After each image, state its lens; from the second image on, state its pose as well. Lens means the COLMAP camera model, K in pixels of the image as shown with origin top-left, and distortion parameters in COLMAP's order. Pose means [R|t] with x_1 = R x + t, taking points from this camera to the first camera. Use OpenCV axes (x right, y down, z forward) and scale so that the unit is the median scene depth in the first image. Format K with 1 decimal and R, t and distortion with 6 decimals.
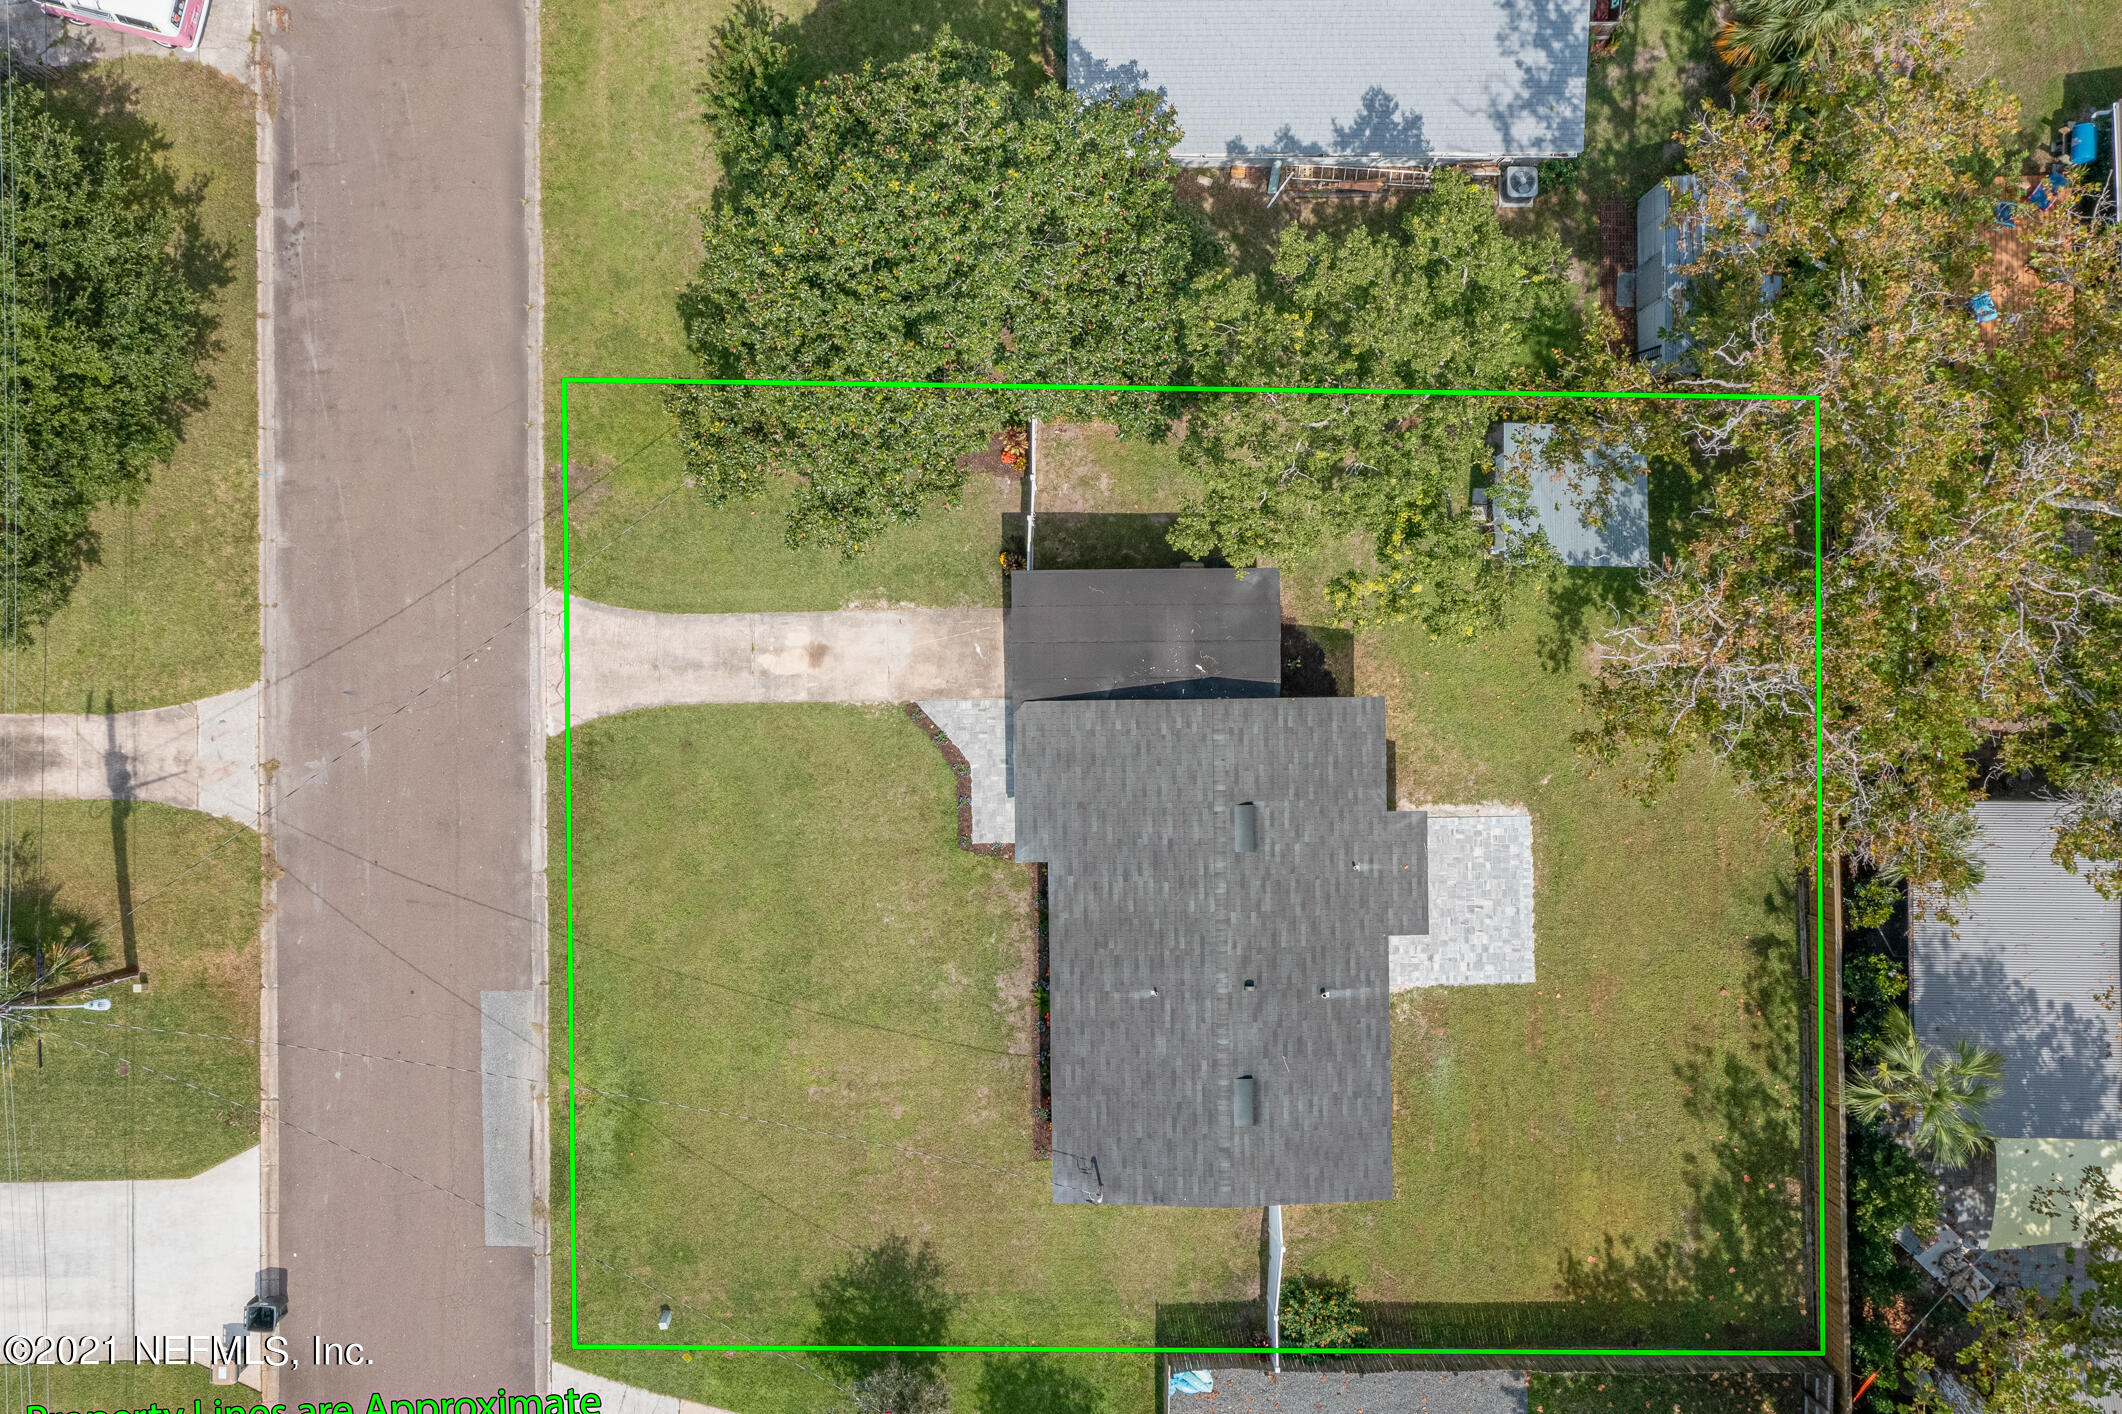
lens RADIAL K [[1629.3, 0, 1050.7], [0, 1629.3, 700.1], [0, 0, 1]] dist [-0.002198, 0.049865]
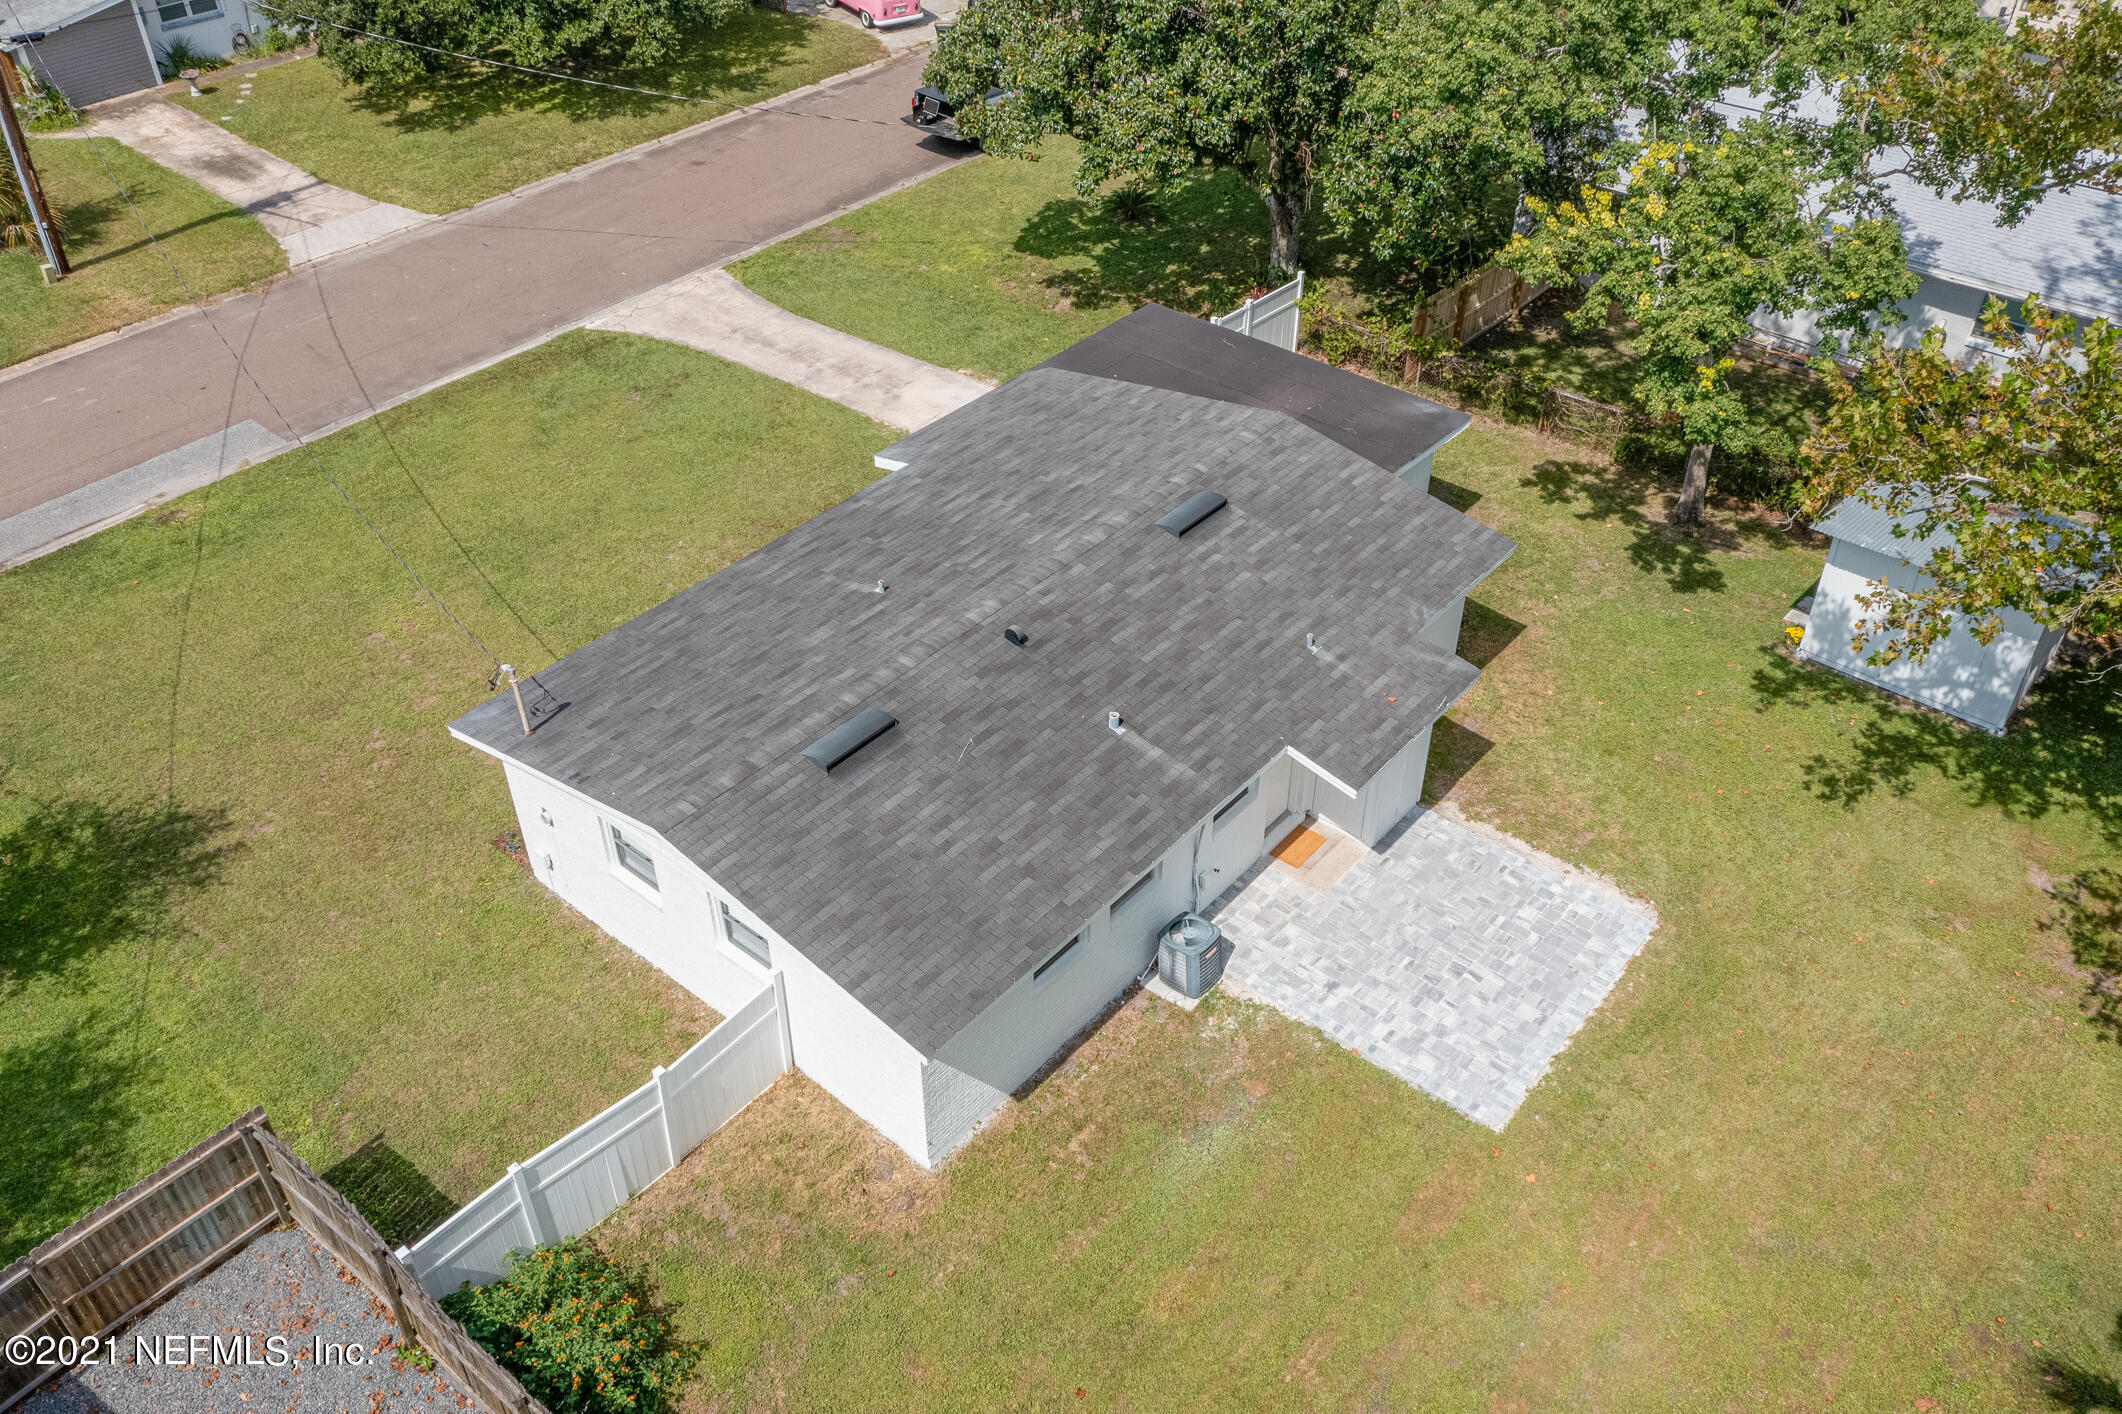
lens RADIAL K [[1629.3, 0, 1050.7], [0, 1629.3, 700.1], [0, 0, 1]] dist [-0.002198, 0.049865]
pose [[0.752978, 0.442782, -0.486794, 0.353276], [-0.658035, 0.510841, -0.553201, 0.419455], [0.003727, 0.736876, 0.676018, 0.587992]]
